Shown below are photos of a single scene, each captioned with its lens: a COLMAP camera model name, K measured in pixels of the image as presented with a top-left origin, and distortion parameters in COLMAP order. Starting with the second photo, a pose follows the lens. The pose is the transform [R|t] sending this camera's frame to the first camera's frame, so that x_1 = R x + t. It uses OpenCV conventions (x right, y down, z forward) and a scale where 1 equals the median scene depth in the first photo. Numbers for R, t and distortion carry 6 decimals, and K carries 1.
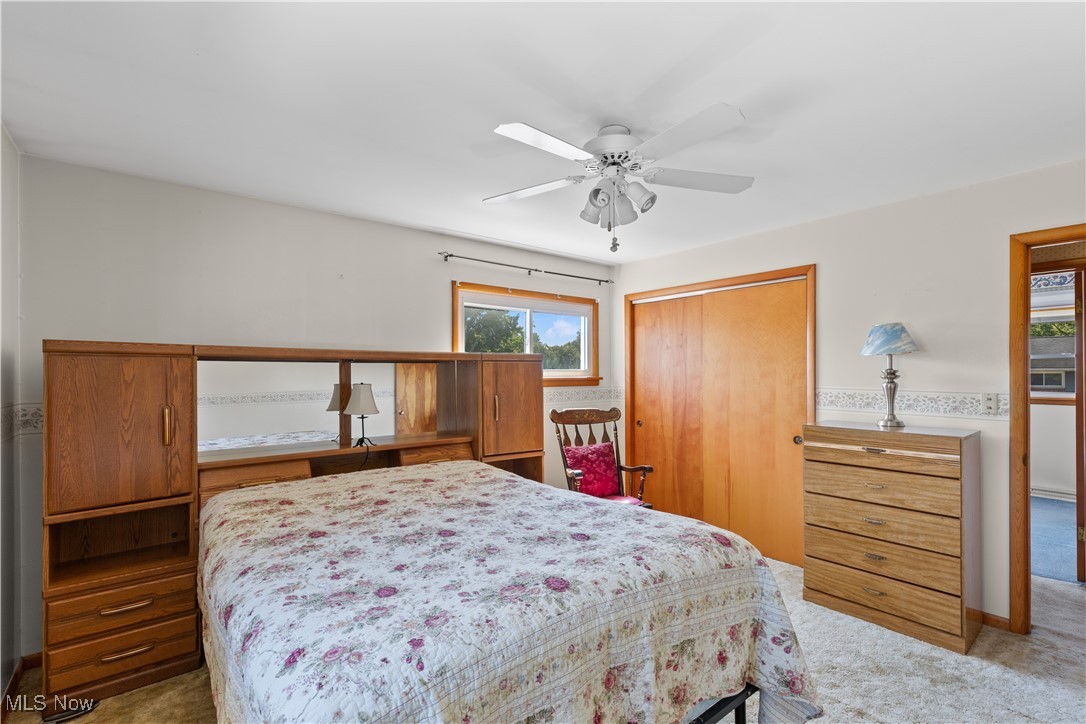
lens RADIAL K [[487.4, 0, 544.0], [0, 487.4, 367.2], [0, 0, 1]] dist [0.004052, -0.000123]
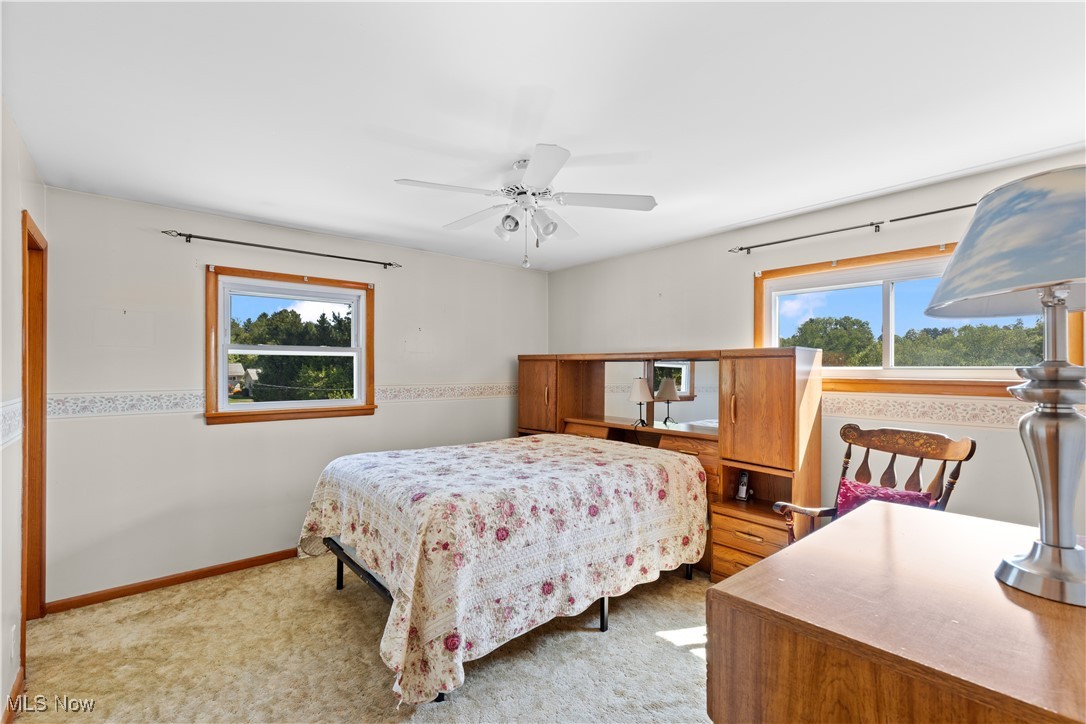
lens RADIAL K [[487.4, 0, 544.0], [0, 487.4, 367.2], [0, 0, 1]] dist [0.004052, -0.000123]
pose [[0.032885, 0.001423, -0.999458, 0.782631], [0.007236, 0.999972, 0.001662, 0.000605], [0.999433, -0.007287, 0.032874, 0.593597]]
